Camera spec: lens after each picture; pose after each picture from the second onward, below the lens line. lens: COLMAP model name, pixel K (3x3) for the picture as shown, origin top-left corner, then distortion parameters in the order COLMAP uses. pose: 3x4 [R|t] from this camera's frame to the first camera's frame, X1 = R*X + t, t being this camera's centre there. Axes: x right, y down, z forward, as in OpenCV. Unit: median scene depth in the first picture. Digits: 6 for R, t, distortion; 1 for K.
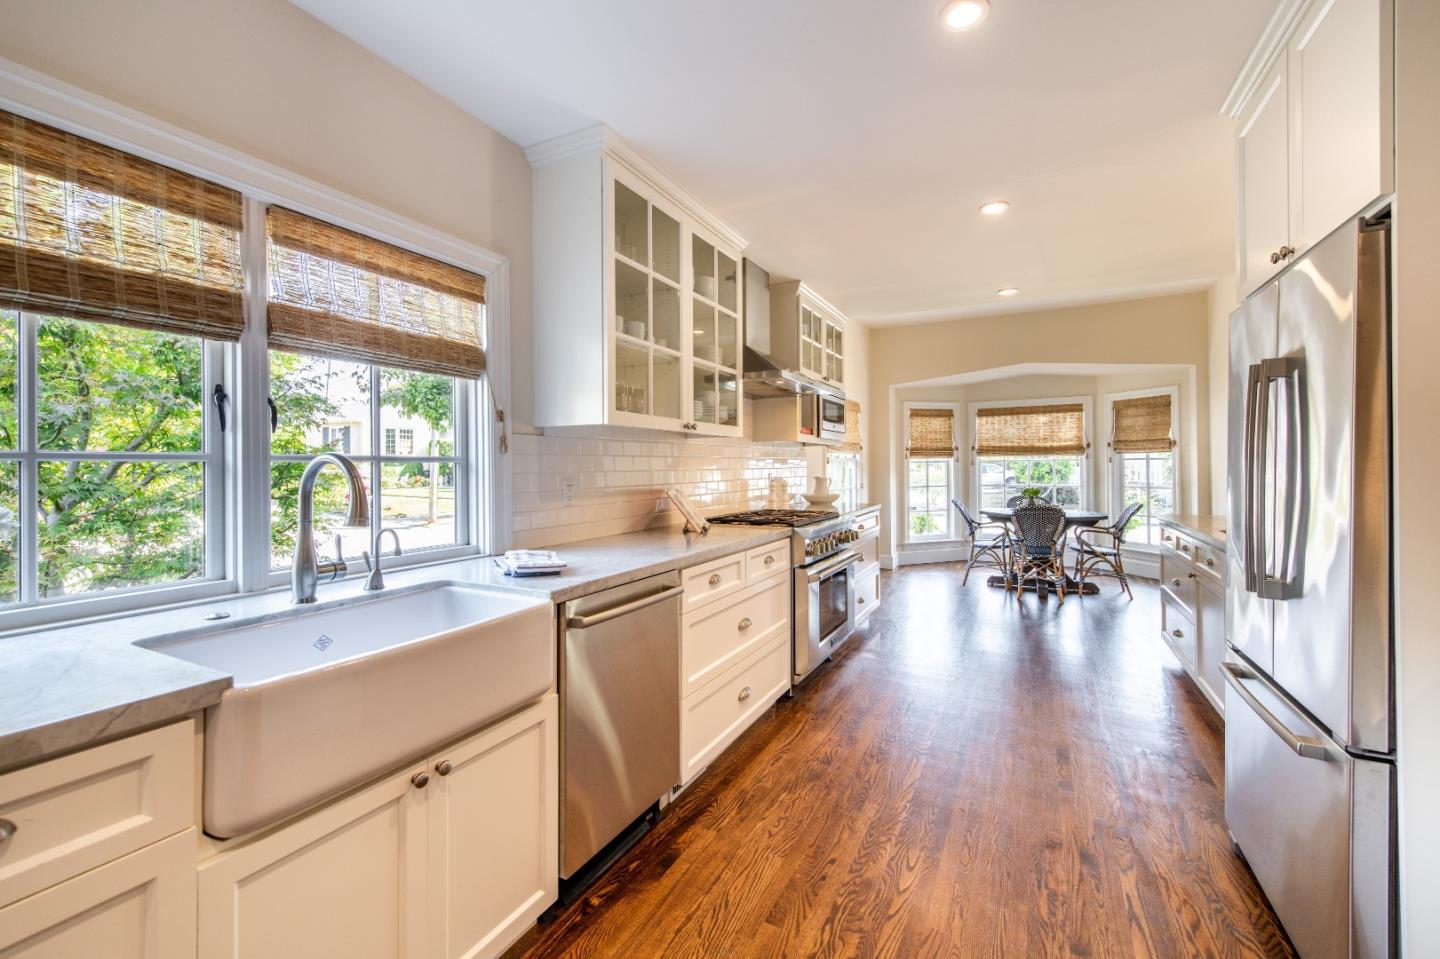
lens RADIAL K [[595.1, 0, 737.0], [0, 595.1, 463.1], [0, 0, 1]] dist [0.014723, -0.000007]
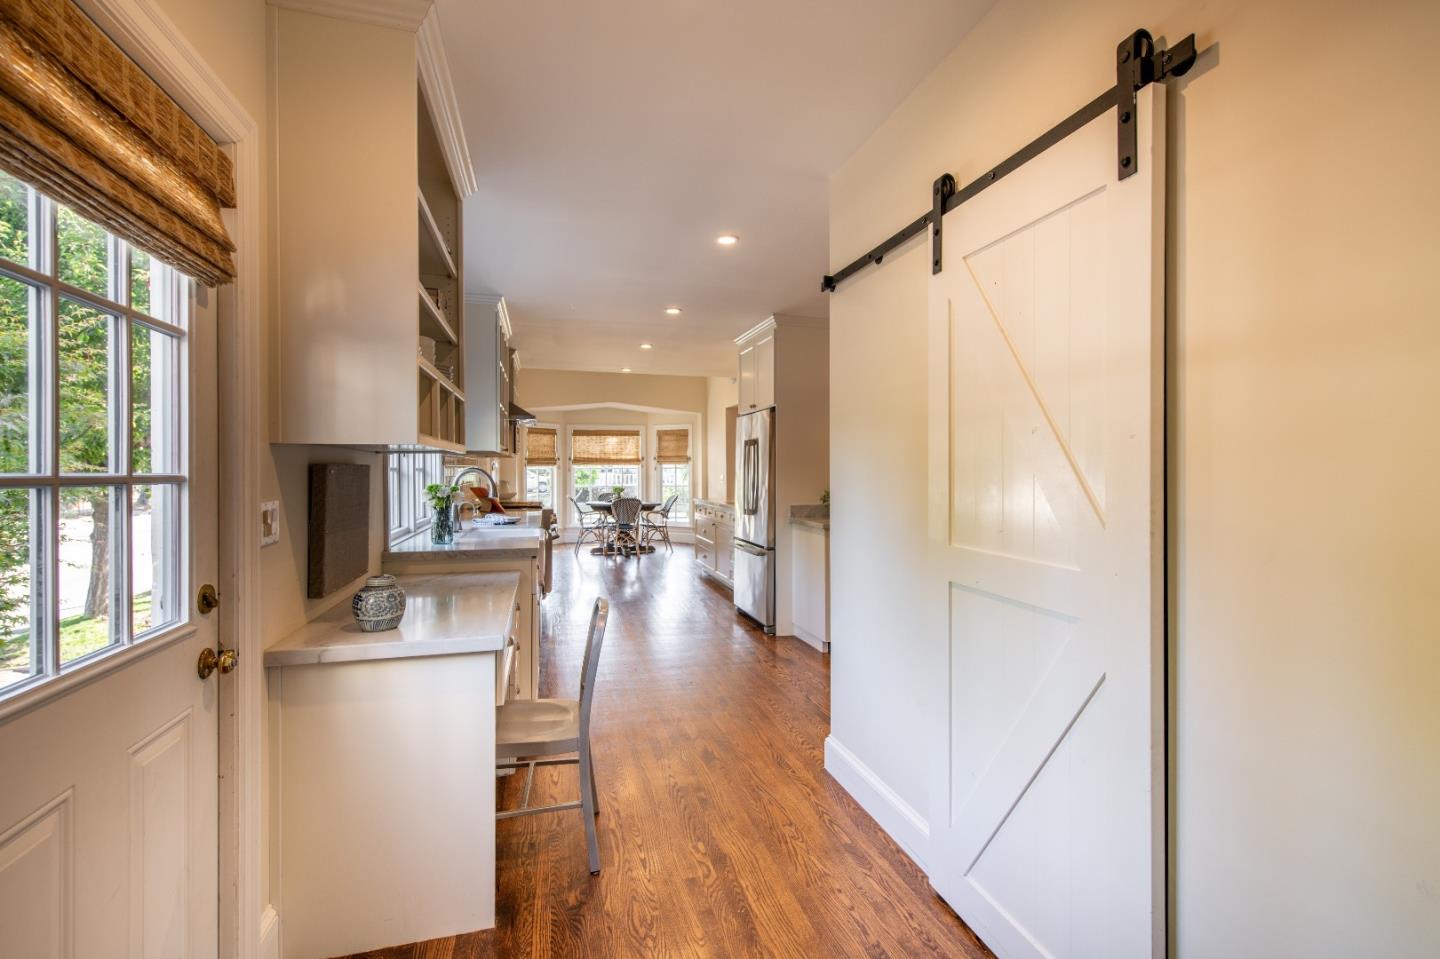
lens RADIAL K [[595.1, 0, 721.7], [0, 595.1, 472.8], [0, 0, 1]] dist [0.014723, -0.000007]
pose [[0.745414, 0.002368, 0.666598, -0.285471], [-0.006760, 0.999969, 0.004007, -0.001840], [-0.666568, -0.007493, 0.745407, -0.268196]]
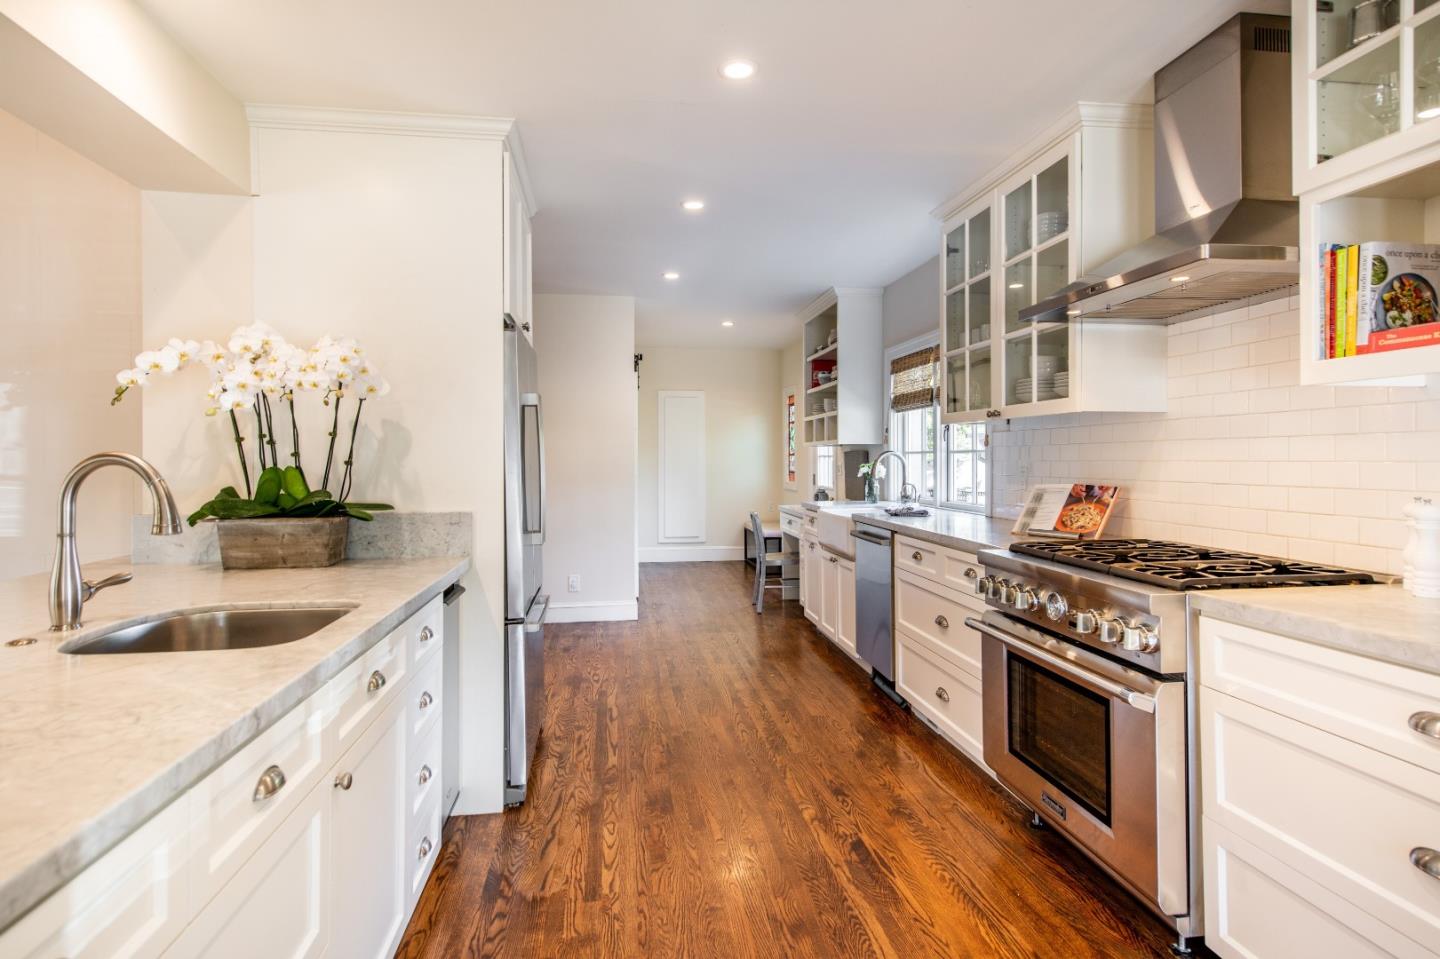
lens RADIAL K [[756.0, 0, 716.4], [0, 756.0, 469.0], [0, 0, 1]] dist [0.001283, -0.000922]
pose [[-0.825572, 0.015708, -0.564079, 0.369954], [0.010598, 0.999868, 0.012332, 0.001428], [0.564198, 0.004203, -0.825629, 0.667369]]
